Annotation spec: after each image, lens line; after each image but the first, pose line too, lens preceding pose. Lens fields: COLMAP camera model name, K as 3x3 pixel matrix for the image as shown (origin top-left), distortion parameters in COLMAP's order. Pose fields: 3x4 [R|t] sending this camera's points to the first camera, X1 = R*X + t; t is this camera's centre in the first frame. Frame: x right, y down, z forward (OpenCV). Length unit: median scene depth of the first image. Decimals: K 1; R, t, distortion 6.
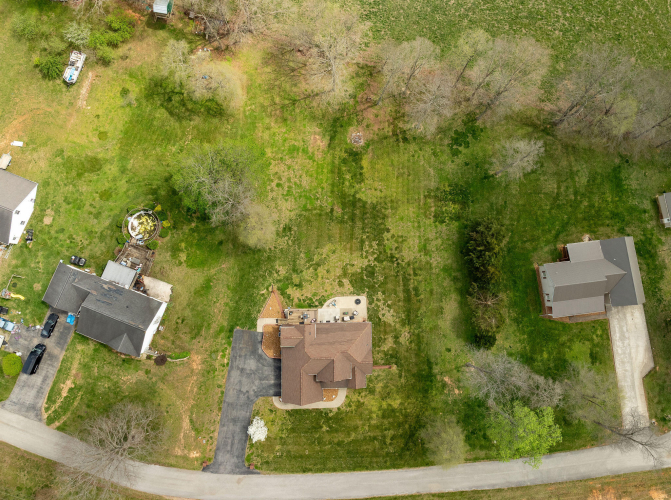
lens RADIAL K [[495.9, 0, 341.5], [0, 495.9, 210.0], [0, 0, 1]] dist [-0.035283, 0.001519]
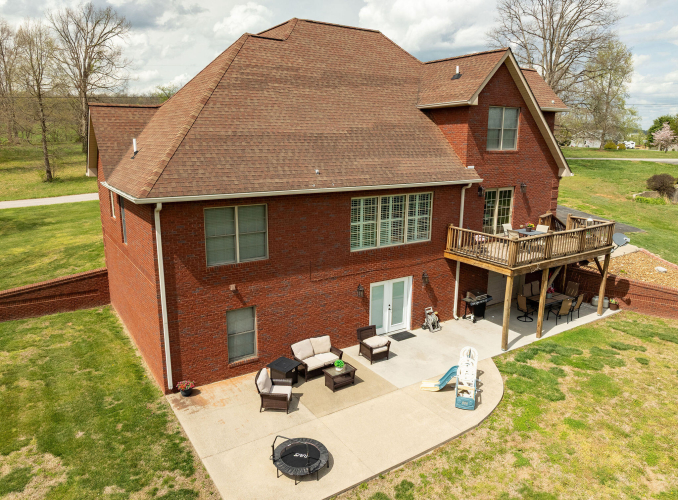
lens RADIAL K [[493.7, 0, 339.0], [0, 493.7, 250.0], [0, 0, 1]] dist [-0.040225, -0.001238]
pose [[-0.846480, 0.087411, -0.525196, 0.076459], [-0.529675, -0.038215, 0.847339, 0.096203], [0.053996, 0.995439, 0.078648, 0.950995]]
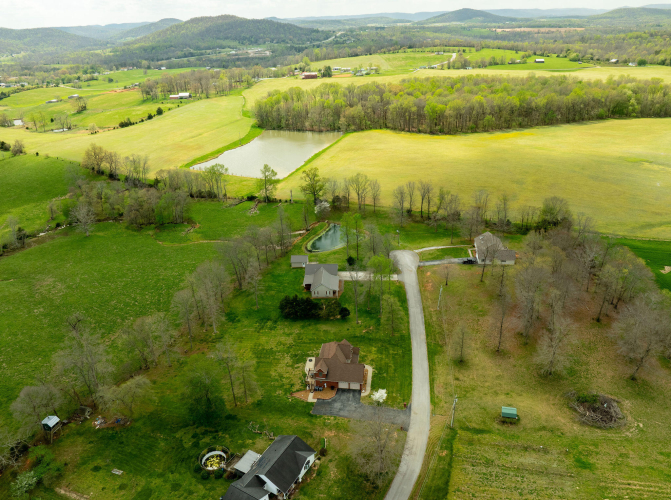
lens RADIAL K [[483.5, 0, 323.8], [0, 483.5, 249.3], [0, 0, 1]] dist [-0.043764, 0.004411]
pose [[0.173997, -0.454863, 0.873398, -1.138615], [0.978746, 0.177638, -0.102471, 0.321264], [-0.108538, 0.872665, 0.476104, -0.040612]]
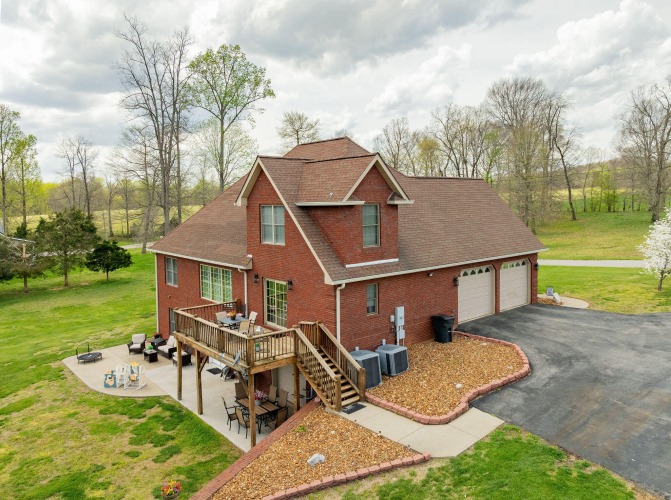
lens RADIAL K [[495.9, 0, 341.5], [0, 495.9, 210.0], [0, 0, 1]] dist [-0.035283, 0.001519]
pose [[-0.638160, -0.031432, 0.769262, -0.237050], [0.759561, 0.137524, 0.635732, 0.113922], [-0.125774, 0.990000, -0.063888, 0.927707]]
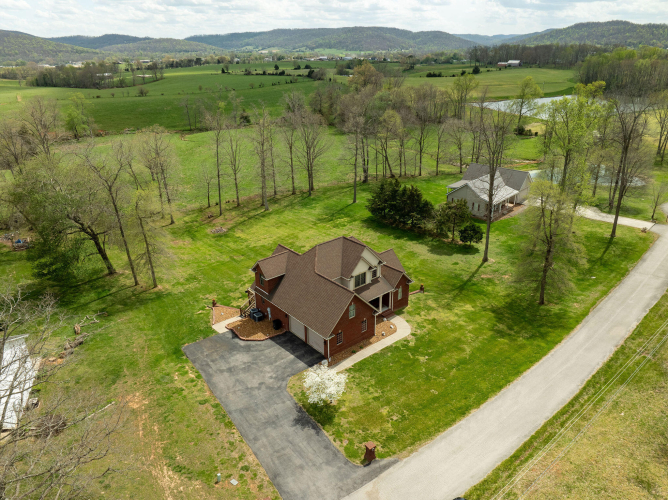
lens RADIAL K [[471.5, 0, 336.1], [0, 471.5, 247.8], [0, 0, 1]] dist [-0.038274, -0.004783]
pose [[0.764229, -0.288760, 0.576691, -0.343634], [0.641220, 0.436161, -0.631349, 0.614720], [-0.069222, 0.852280, 0.518485, 0.603361]]
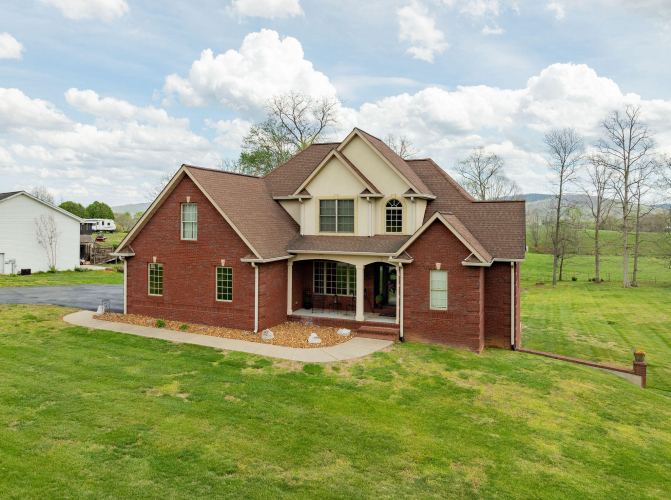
lens RADIAL K [[495.9, 0, 341.5], [0, 495.9, 210.0], [0, 0, 1]] dist [-0.035283, 0.001519]
pose [[0.928246, -0.028311, -0.370888, 0.062980], [-0.363653, 0.140573, -0.920867, 0.516864], [0.078208, 0.989665, 0.120191, 0.881514]]
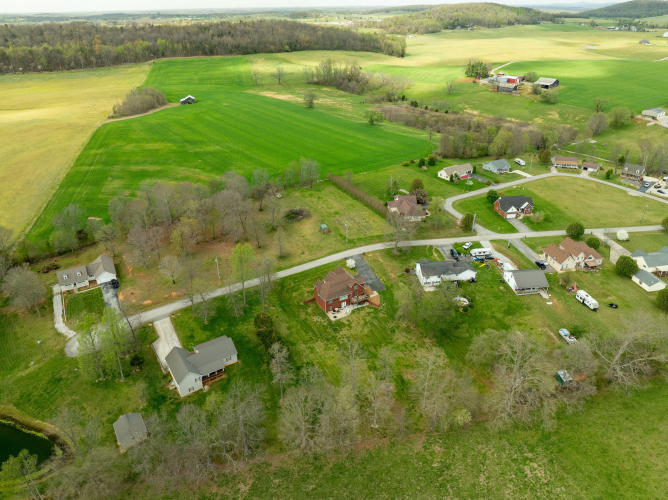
lens RADIAL K [[471.5, 0, 336.1], [0, 471.5, 247.8], [0, 0, 1]] dist [-0.038274, -0.004783]
pose [[-0.892411, 0.189074, -0.409699, 0.666013], [-0.448093, -0.264582, 0.853937, -1.172826], [0.053059, 0.945647, 0.320838, 0.236613]]
